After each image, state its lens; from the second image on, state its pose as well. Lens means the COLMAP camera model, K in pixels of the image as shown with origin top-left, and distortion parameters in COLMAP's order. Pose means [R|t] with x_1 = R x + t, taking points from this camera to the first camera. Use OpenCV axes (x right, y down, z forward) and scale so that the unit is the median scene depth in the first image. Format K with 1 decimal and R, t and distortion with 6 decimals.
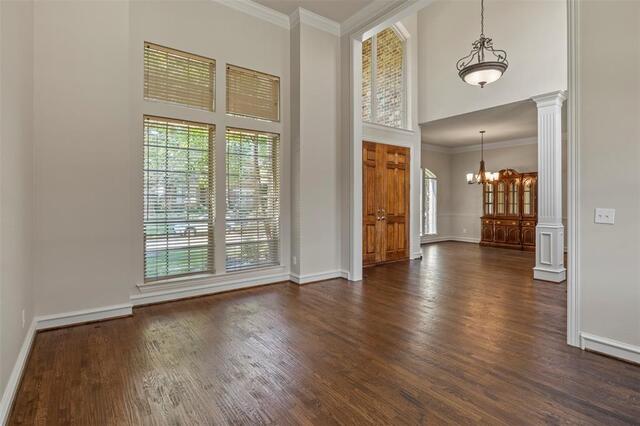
lens RADIAL K [[321.5, 0, 317.9], [0, 321.5, 198.4], [0, 0, 1]] dist [-0.002663, -0.000270]
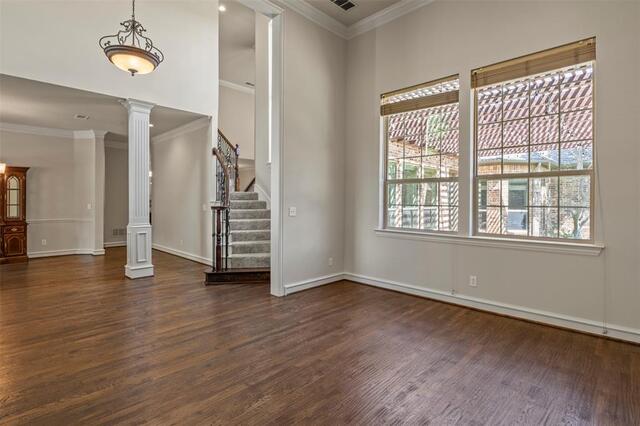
lens RADIAL K [[321.5, 0, 317.9], [0, 321.5, 198.4], [0, 0, 1]] dist [-0.002663, -0.000270]
pose [[-0.151605, 0.006111, 0.988422, -0.244702], [-0.010357, 0.999916, -0.007770, -0.000730], [-0.988387, -0.011415, -0.151529, 0.339439]]
